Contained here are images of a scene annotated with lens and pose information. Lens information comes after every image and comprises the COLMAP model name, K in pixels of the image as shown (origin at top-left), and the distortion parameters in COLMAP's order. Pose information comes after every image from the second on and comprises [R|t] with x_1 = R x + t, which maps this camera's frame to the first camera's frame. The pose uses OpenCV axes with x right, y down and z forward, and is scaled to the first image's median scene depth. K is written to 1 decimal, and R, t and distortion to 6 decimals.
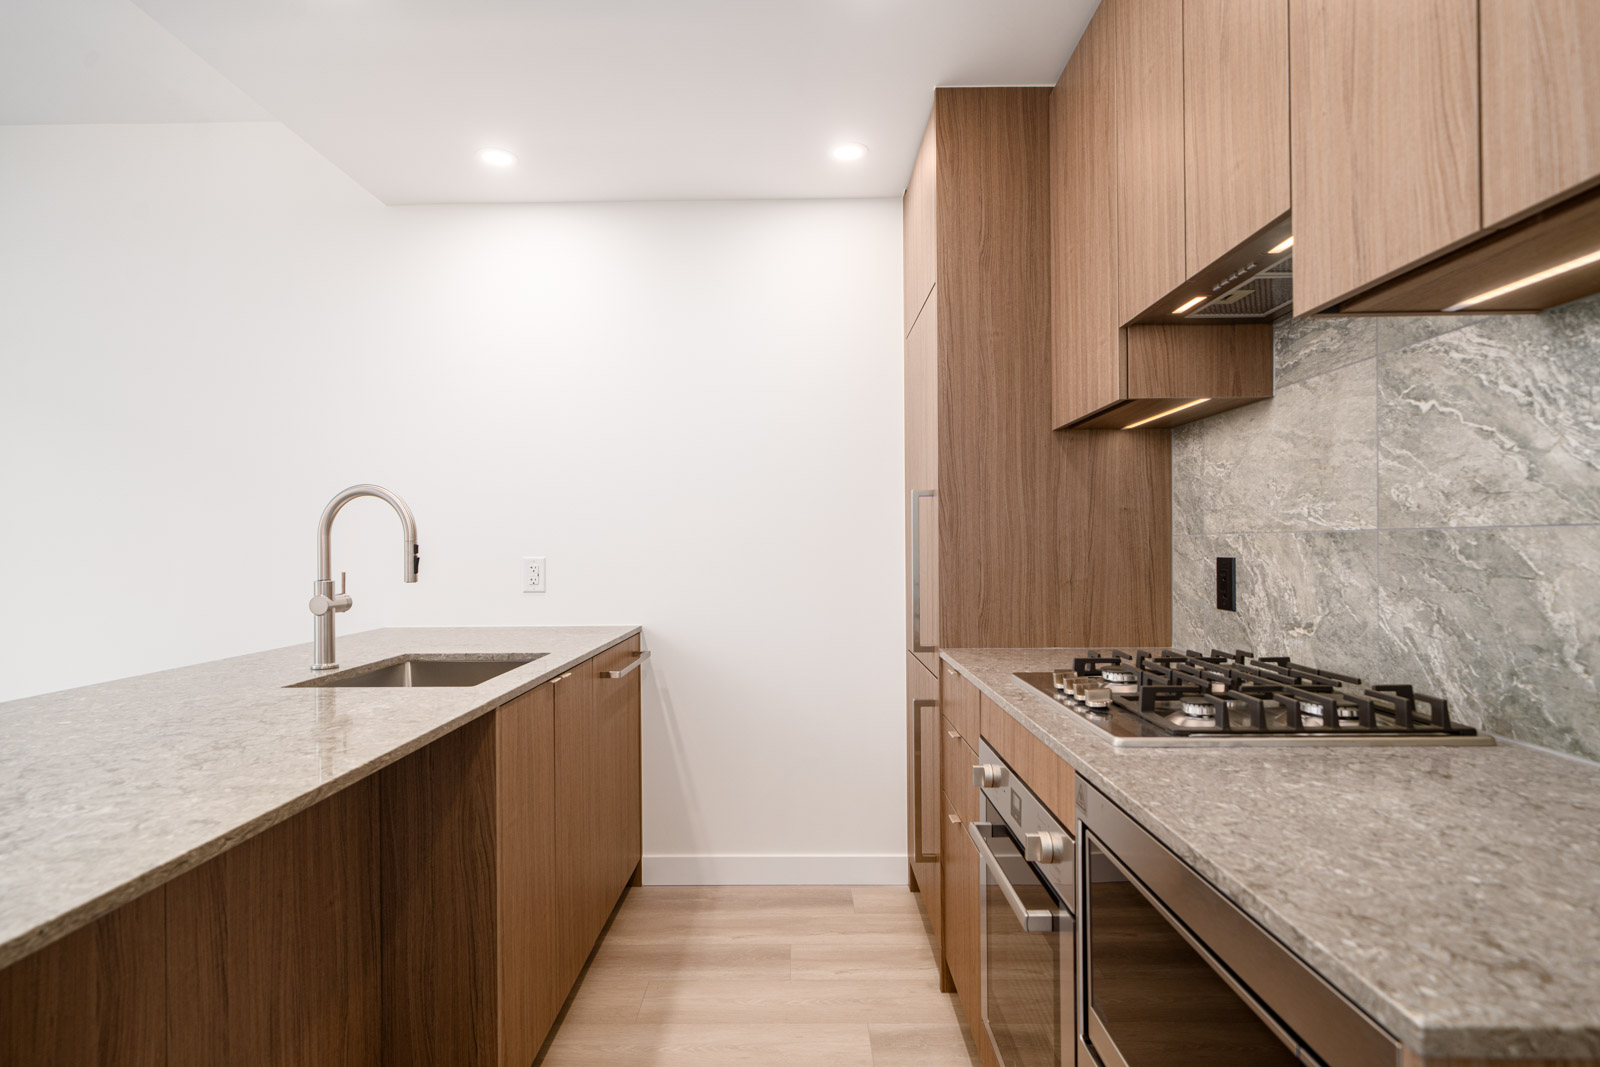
lens RADIAL K [[800.1, 0, 787.6], [0, 800.1, 544.6], [0, 0, 1]] dist [0.005853, -0.001701]
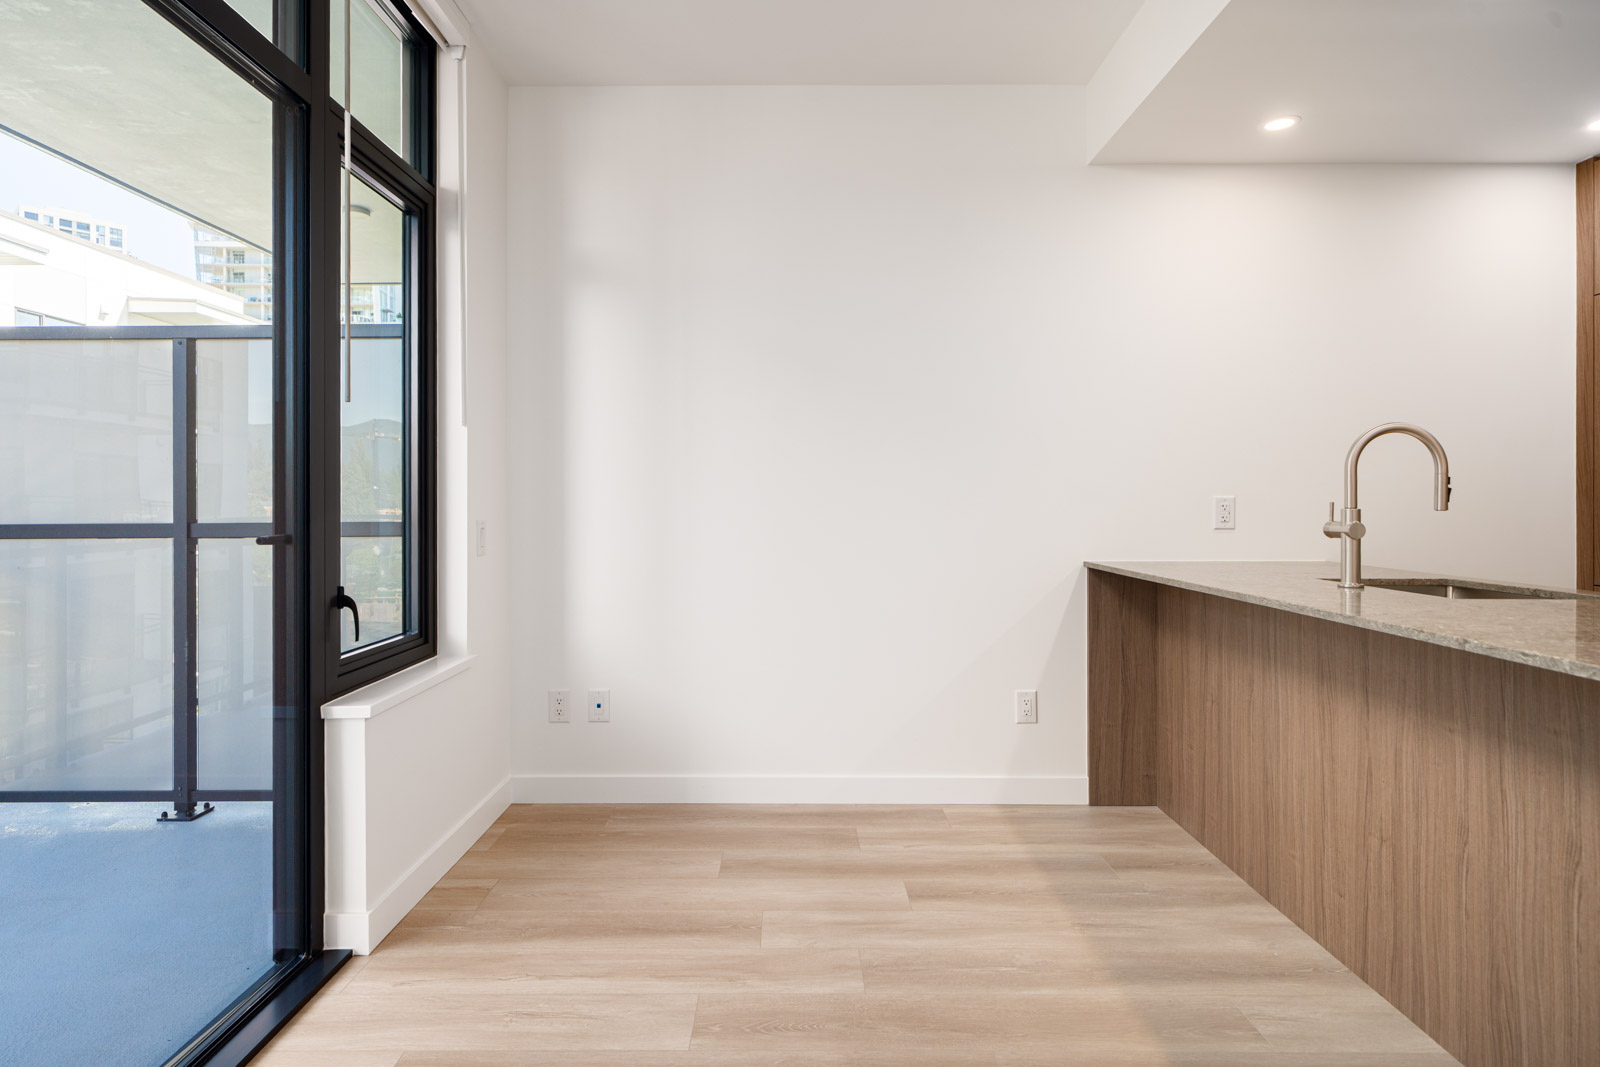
lens RADIAL K [[827.7, 0, 788.2], [0, 827.7, 500.4], [0, 0, 1]] dist [-0.003924, 0.002379]
pose [[0.999918, 0.007542, 0.010369, -1.713636], [-0.007524, 0.999970, -0.001763, 0.052641], [-0.010382, 0.001685, 0.999945, -0.167739]]
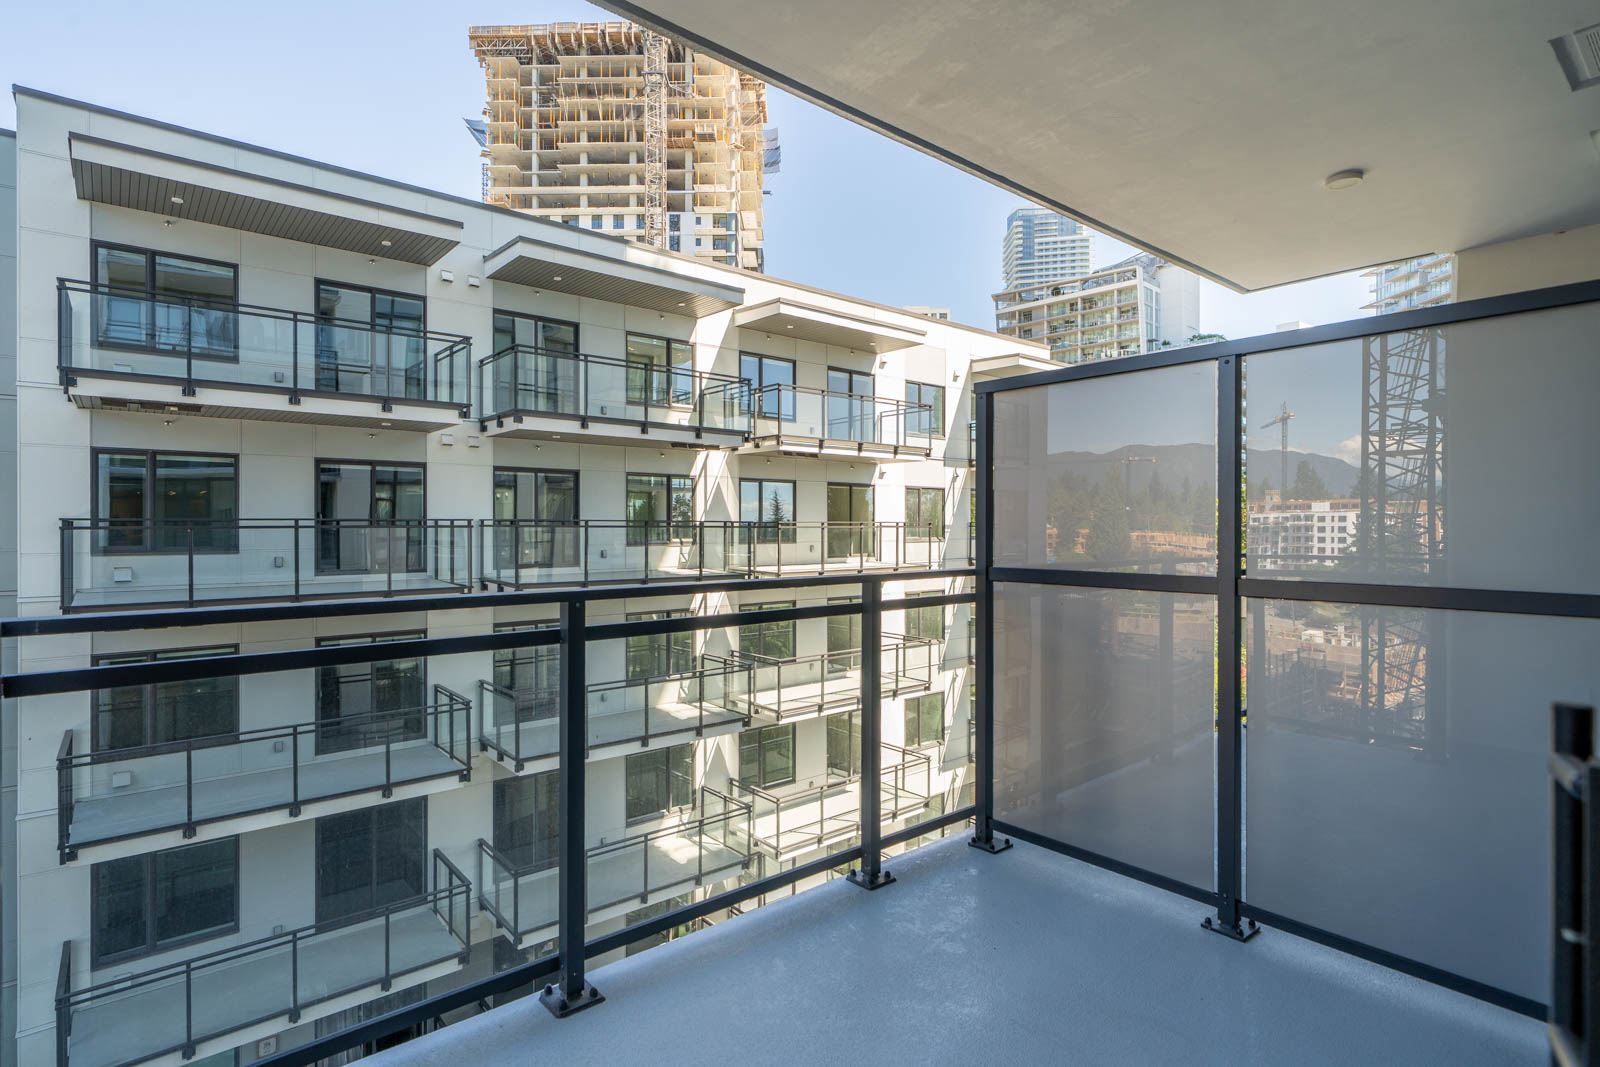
lens RADIAL K [[800.1, 0, 785.6], [0, 800.1, 525.7], [0, 0, 1]] dist [0.005853, -0.001701]
pose [[0.653600, 0.010851, -0.756762, -2.568951], [-0.007598, 0.999941, 0.007776, 0.001186], [0.756802, 0.000667, 0.653644, 0.131179]]
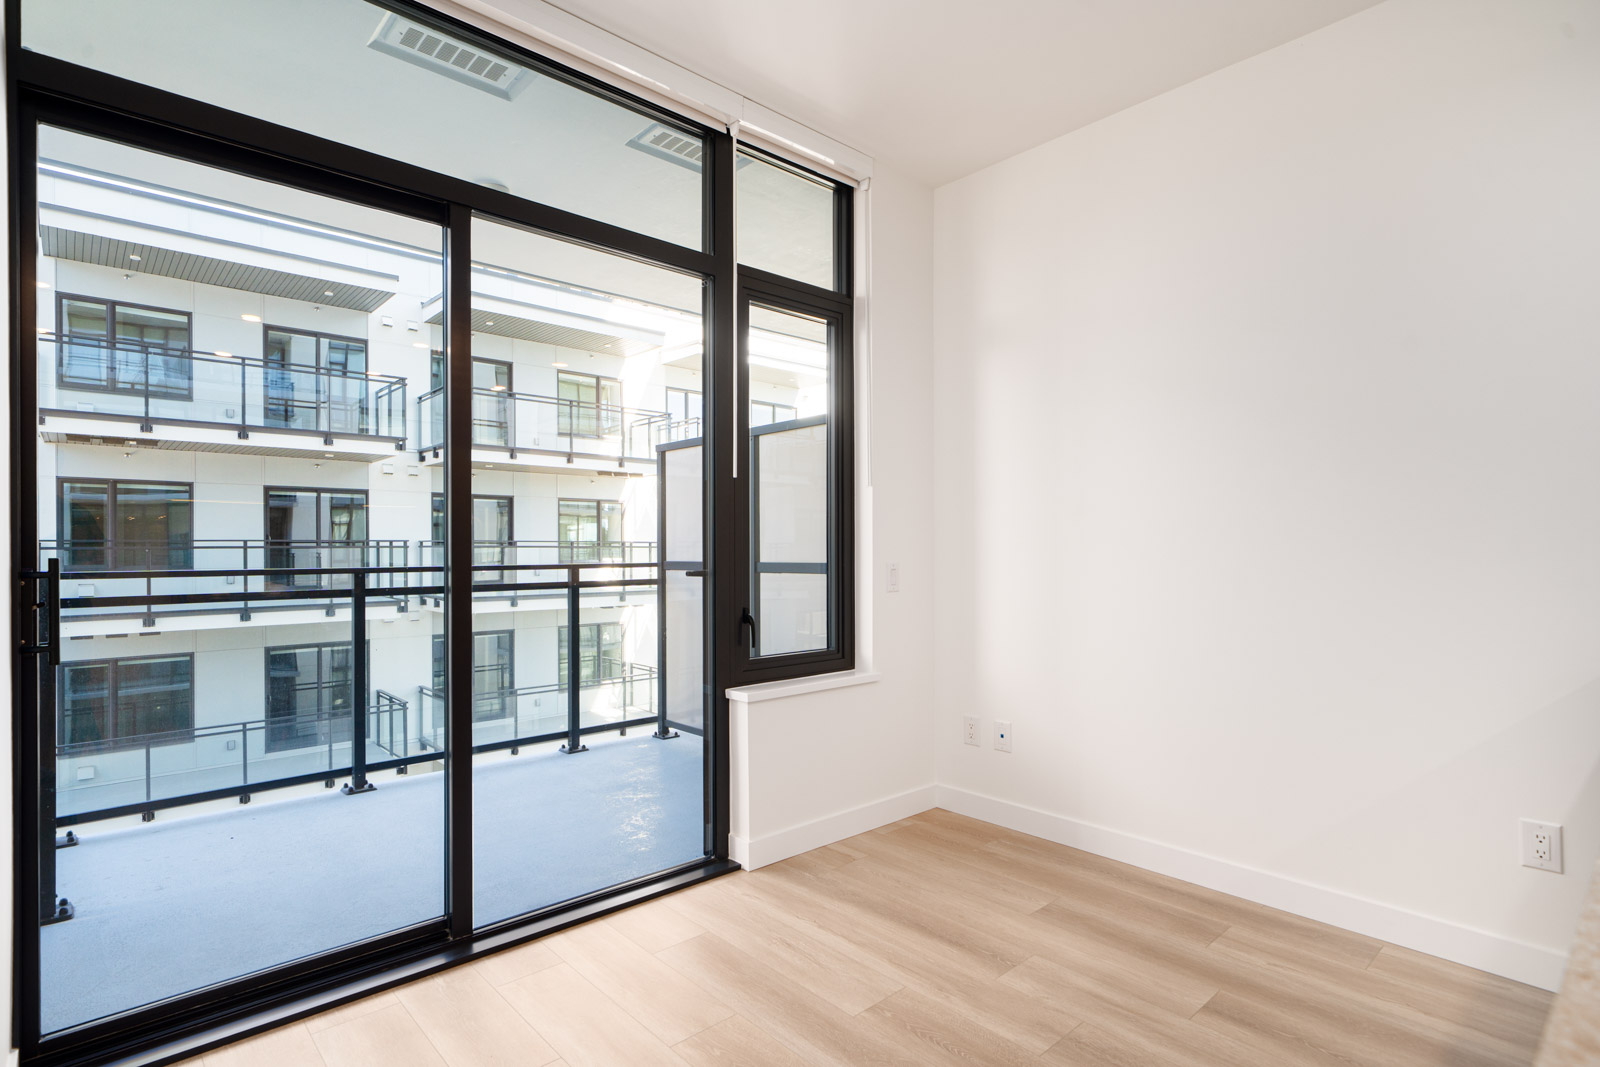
lens RADIAL K [[800.1, 0, 796.9], [0, 800.1, 548.0], [0, 0, 1]] dist [0.005853, -0.001701]
pose [[0.683411, 0.006517, -0.730004, -0.955598], [-0.003207, 0.999977, 0.005924, 0.047298], [0.730026, -0.001707, 0.683417, 0.027416]]
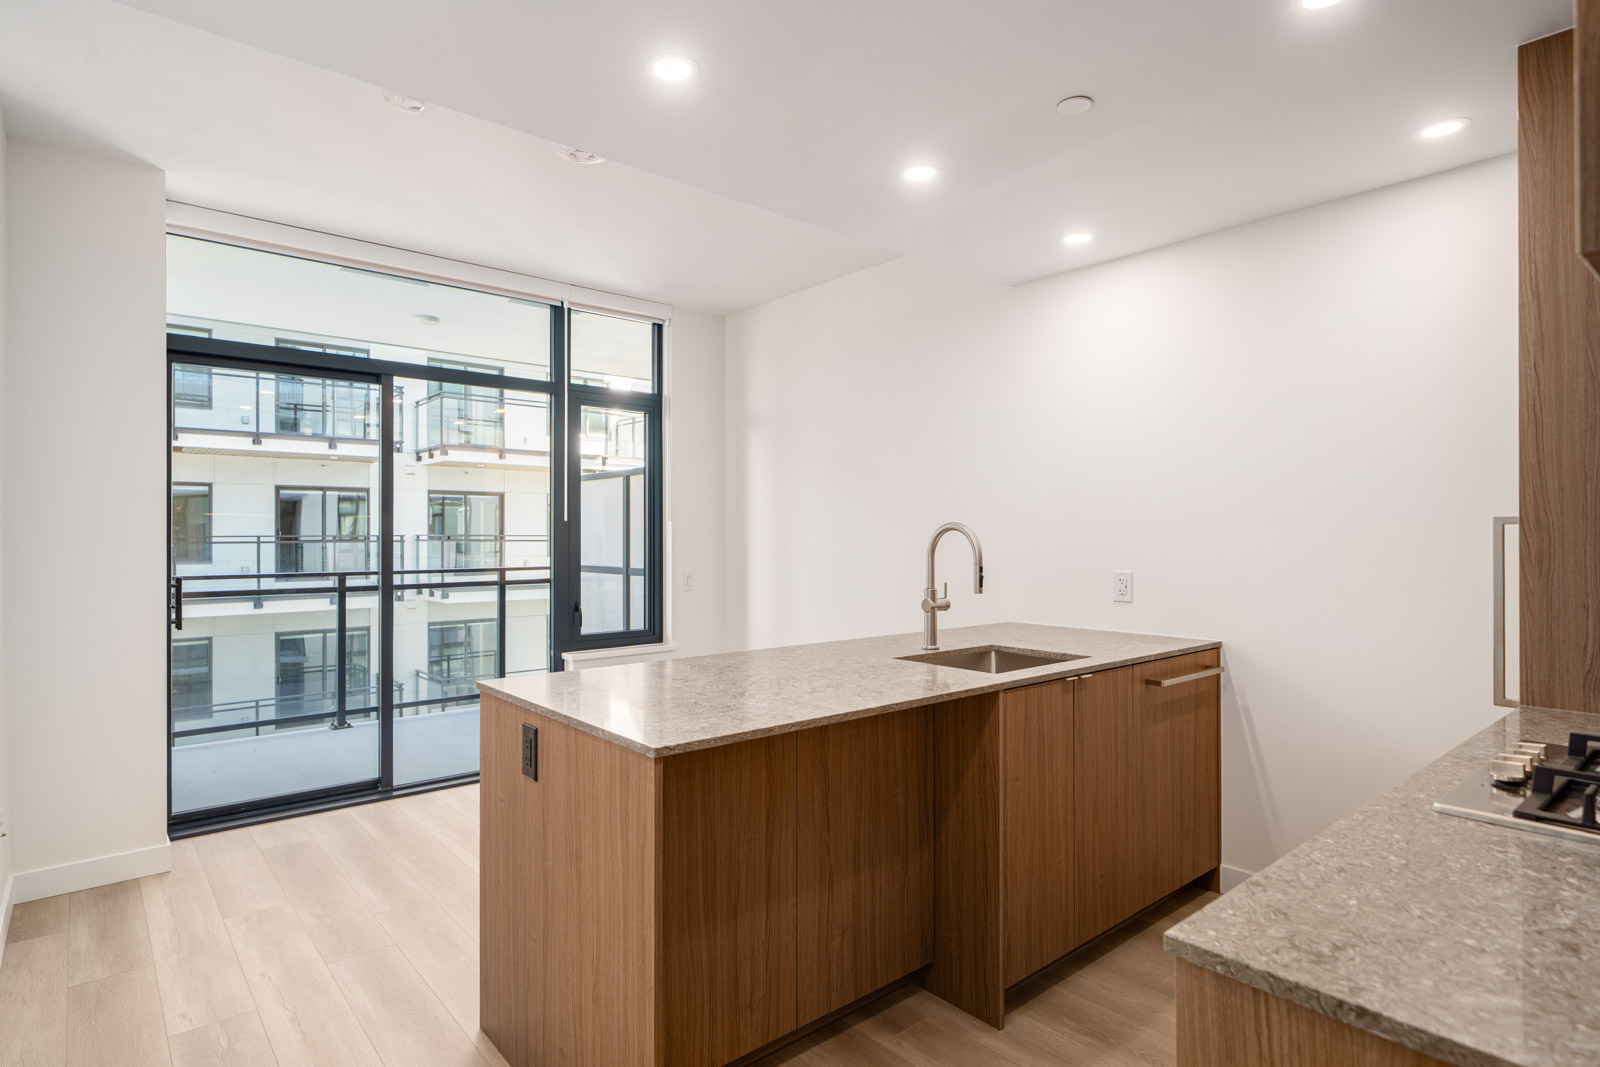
lens RADIAL K [[827.7, 0, 804.2], [0, 827.7, 533.9], [0, 0, 1]] dist [-0.003924, 0.002379]
pose [[0.671363, 0.006774, -0.741098, 0.473226], [-0.005642, 0.999976, 0.004028, -0.073256], [0.741108, 0.001477, 0.671385, -0.219977]]
